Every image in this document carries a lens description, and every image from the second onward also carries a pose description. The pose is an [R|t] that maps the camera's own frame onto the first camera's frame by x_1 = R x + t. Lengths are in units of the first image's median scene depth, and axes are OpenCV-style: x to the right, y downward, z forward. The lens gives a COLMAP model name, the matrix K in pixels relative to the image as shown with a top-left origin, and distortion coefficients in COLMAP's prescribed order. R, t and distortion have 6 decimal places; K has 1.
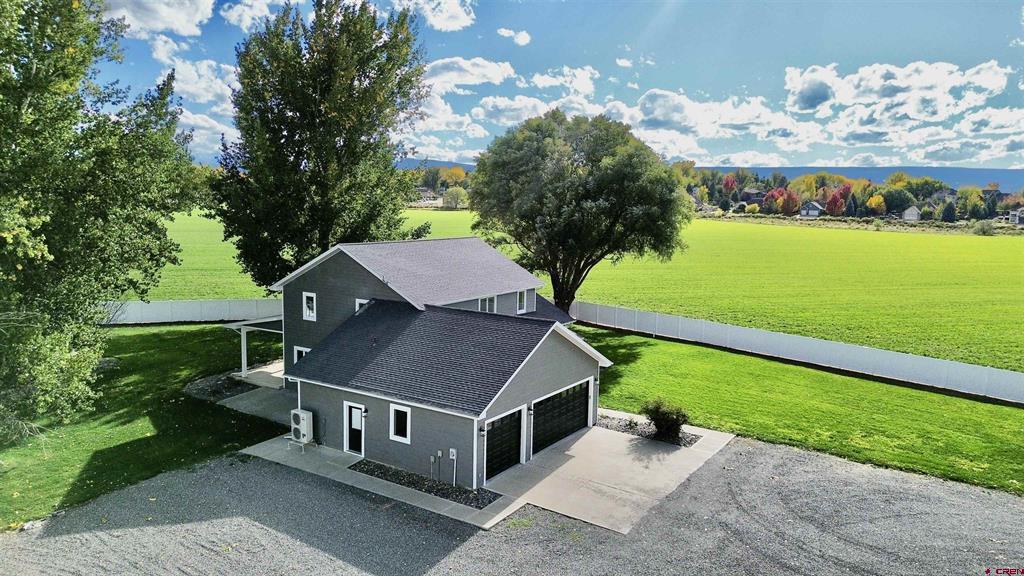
lens RADIAL K [[730.5, 0, 503.8], [0, 730.5, 285.8], [0, 0, 1]] dist [0.037104, -0.006382]
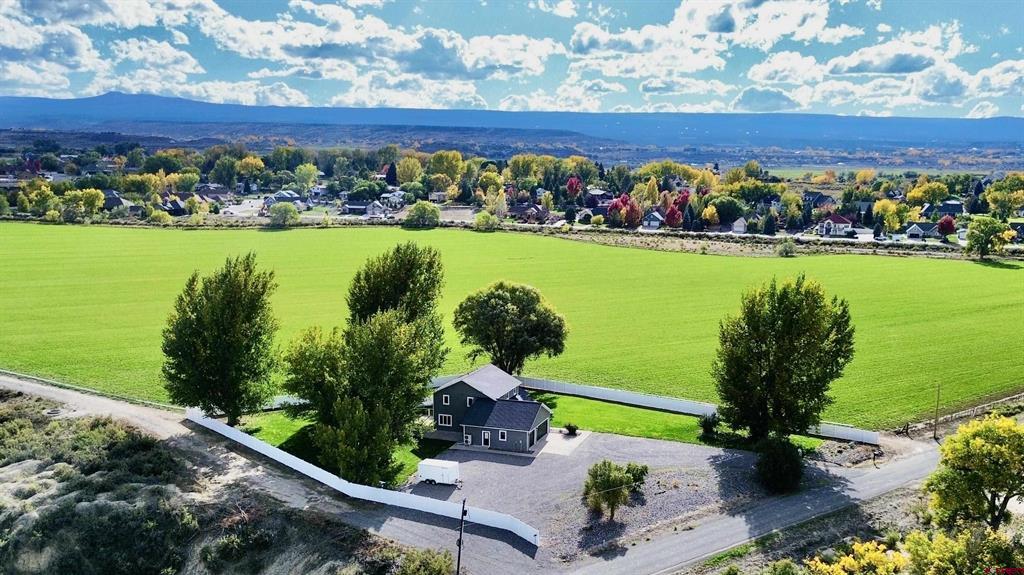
lens RADIAL K [[963.4, 0, 512.0], [0, 963.4, 287.5], [0, 0, 1]] dist [0.067038, -0.004556]
pose [[0.972023, -0.051519, 0.229167, -0.999745], [0.049313, 0.998665, 0.015347, -0.528224], [-0.229652, -0.003617, 0.973266, -3.148076]]
